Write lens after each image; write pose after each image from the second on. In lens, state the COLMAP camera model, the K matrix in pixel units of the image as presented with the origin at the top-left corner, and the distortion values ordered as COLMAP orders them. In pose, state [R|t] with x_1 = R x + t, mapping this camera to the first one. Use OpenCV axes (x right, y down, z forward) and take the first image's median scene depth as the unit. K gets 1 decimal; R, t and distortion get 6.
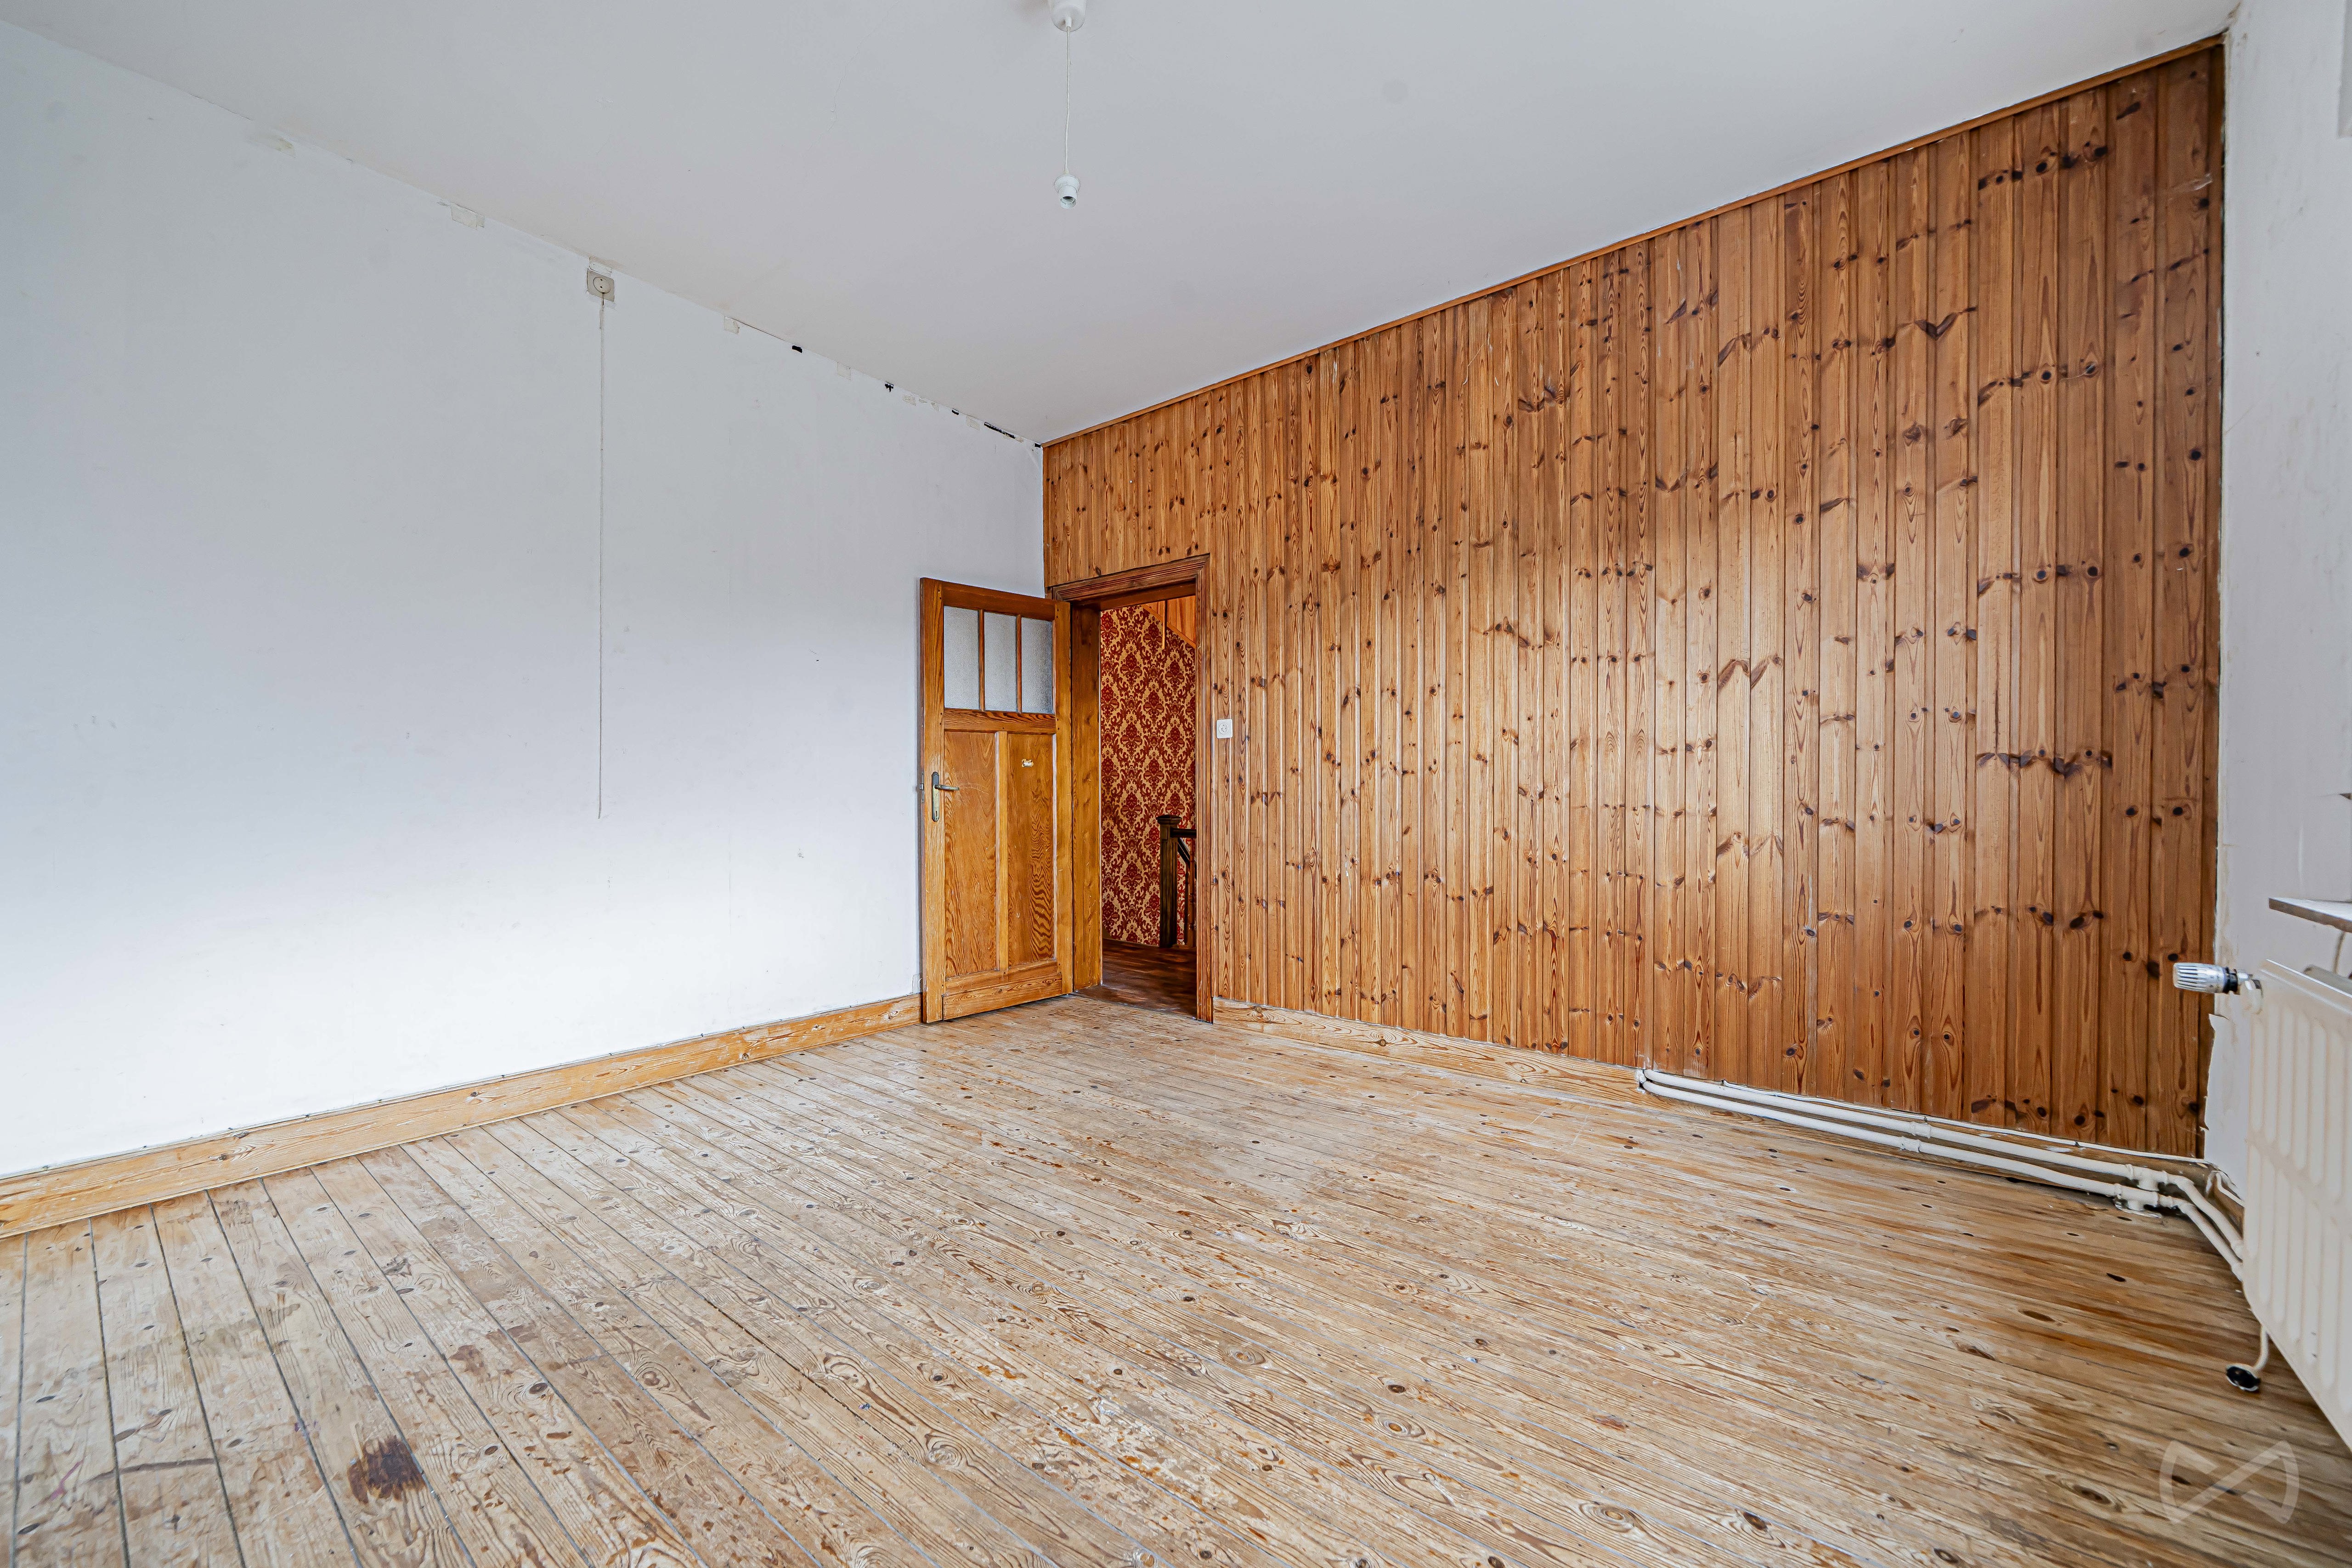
lens RADIAL K [[905.3, 0, 1176.3], [0, 905.3, 798.2], [0, 0, 1]] dist [-0.002930, -0.000412]
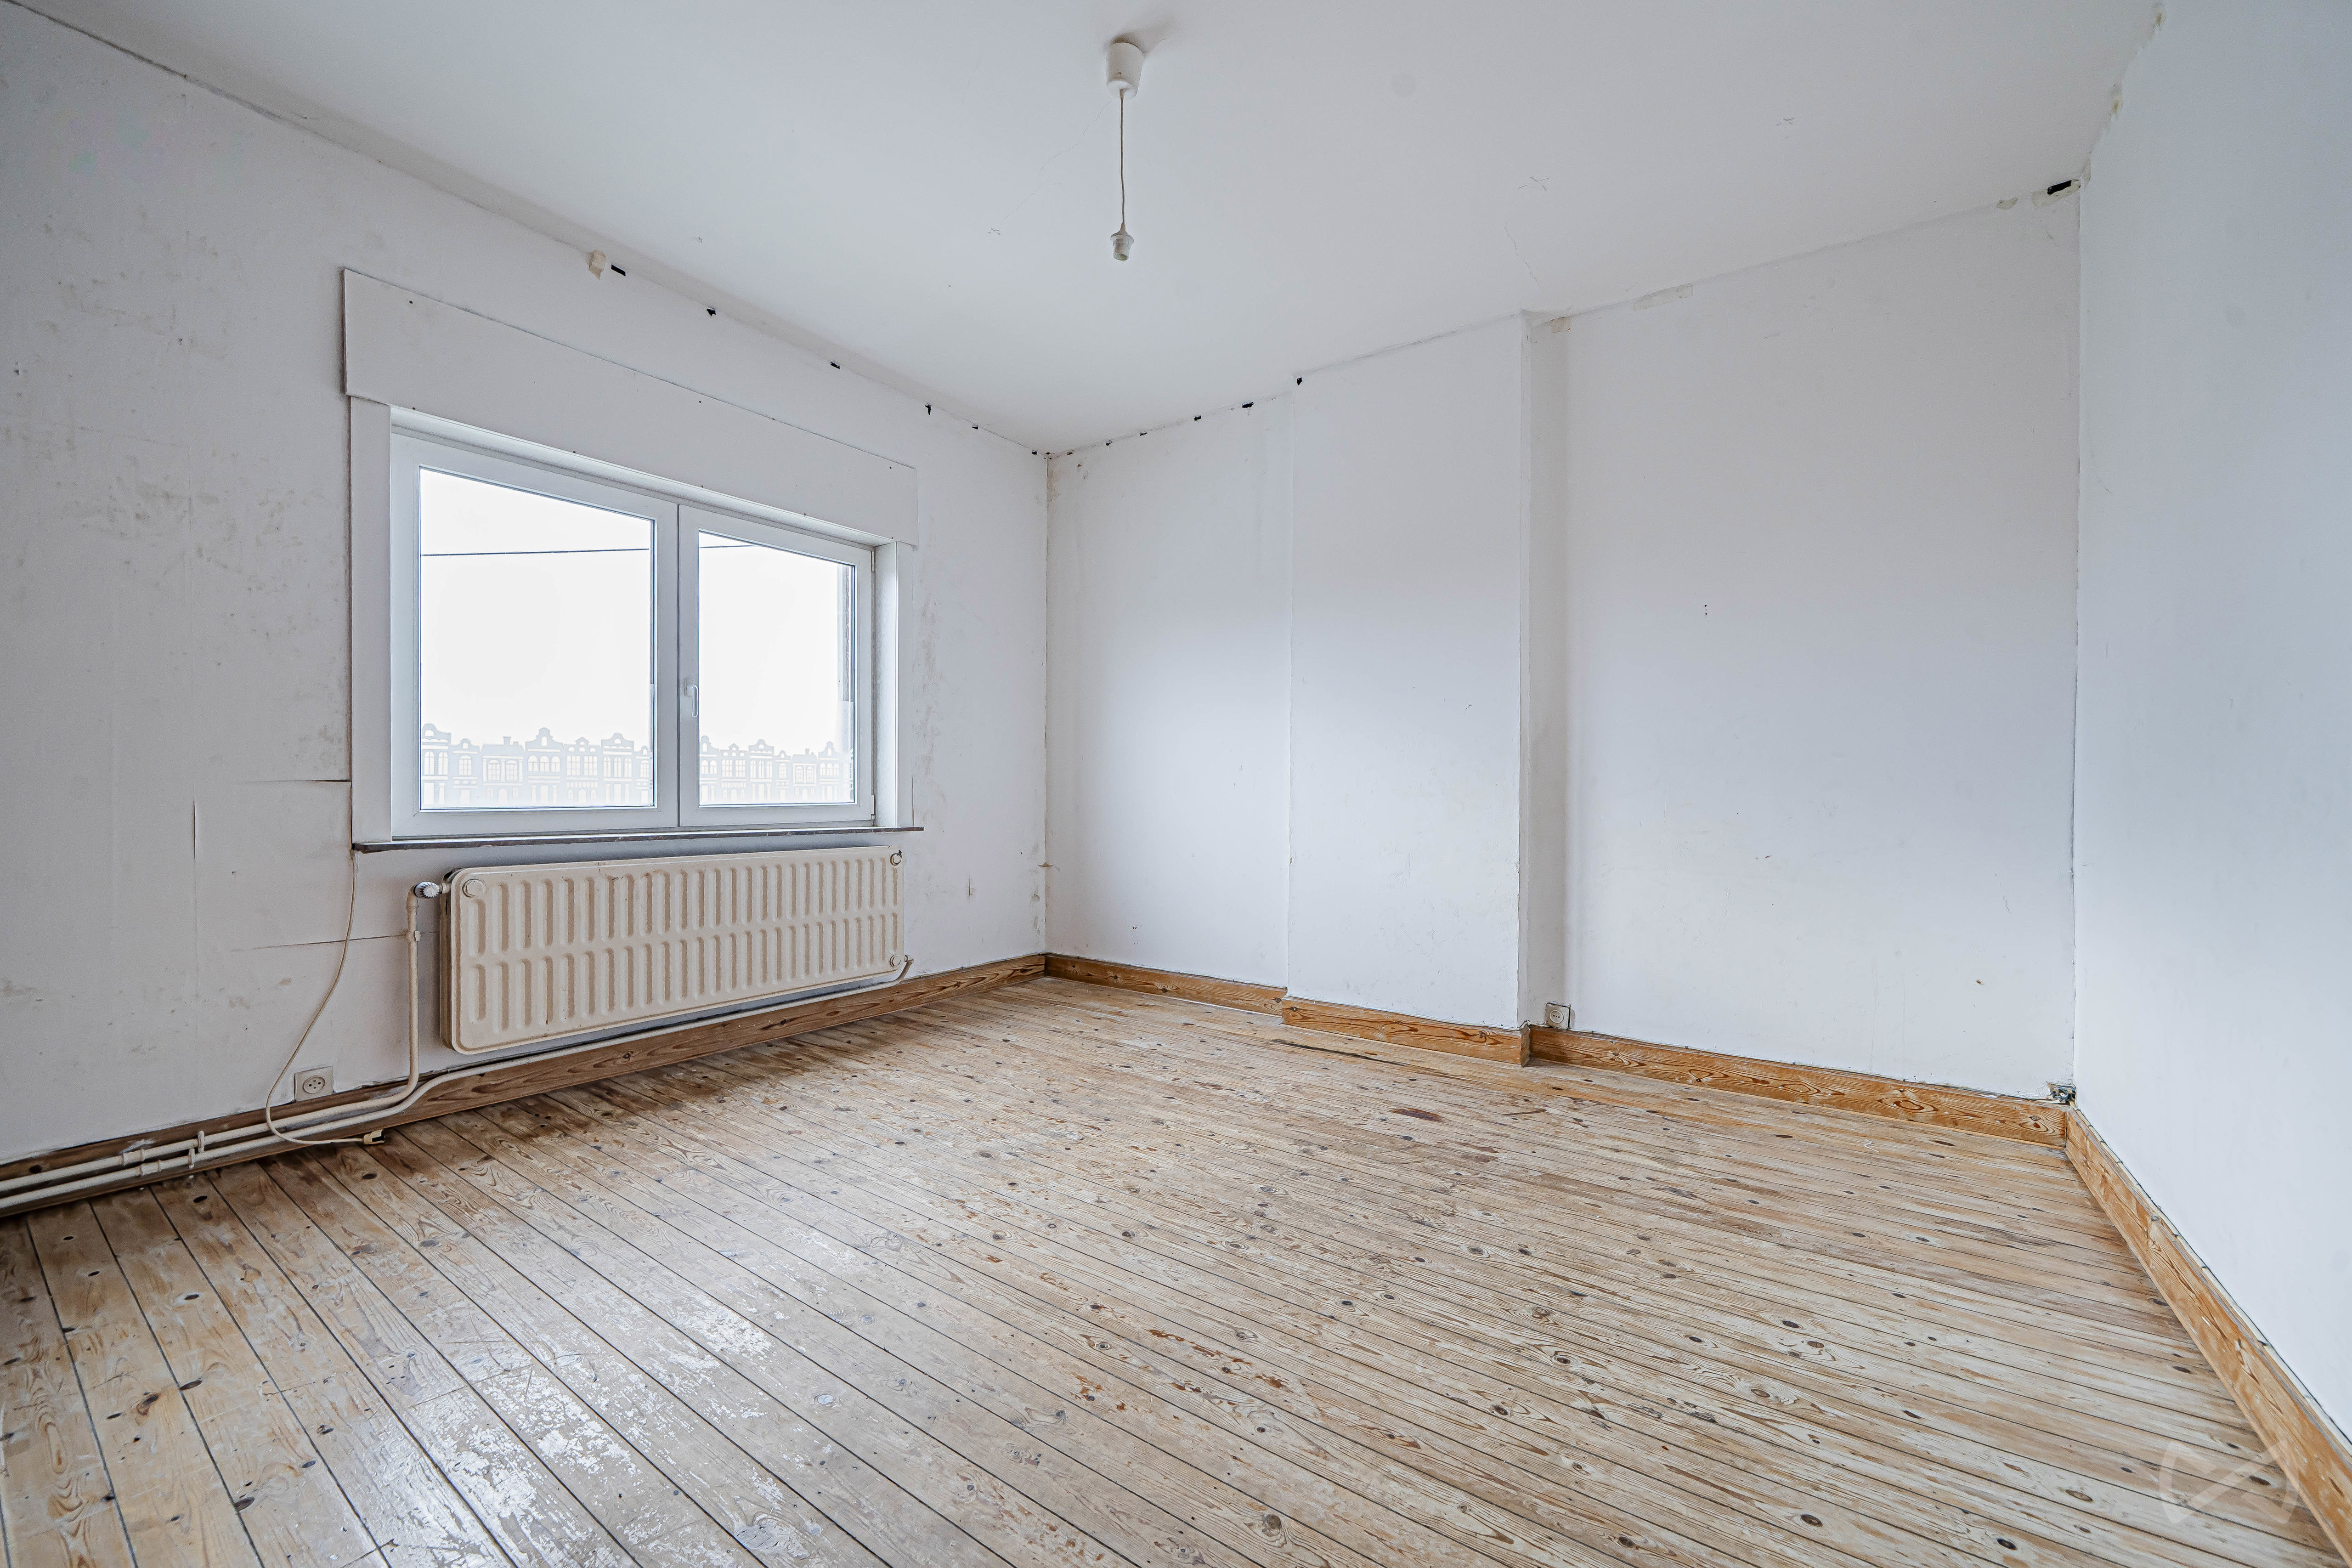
lens RADIAL K [[905.3, 0, 1172.9], [0, 905.3, 786.9], [0, 0, 1]] dist [-0.002930, -0.000412]
pose [[-0.998513, -0.009655, -0.053650, -0.137180], [-0.009926, 0.999939, 0.004791, -0.013728], [0.053600, 0.005317, -0.998548, 2.270605]]
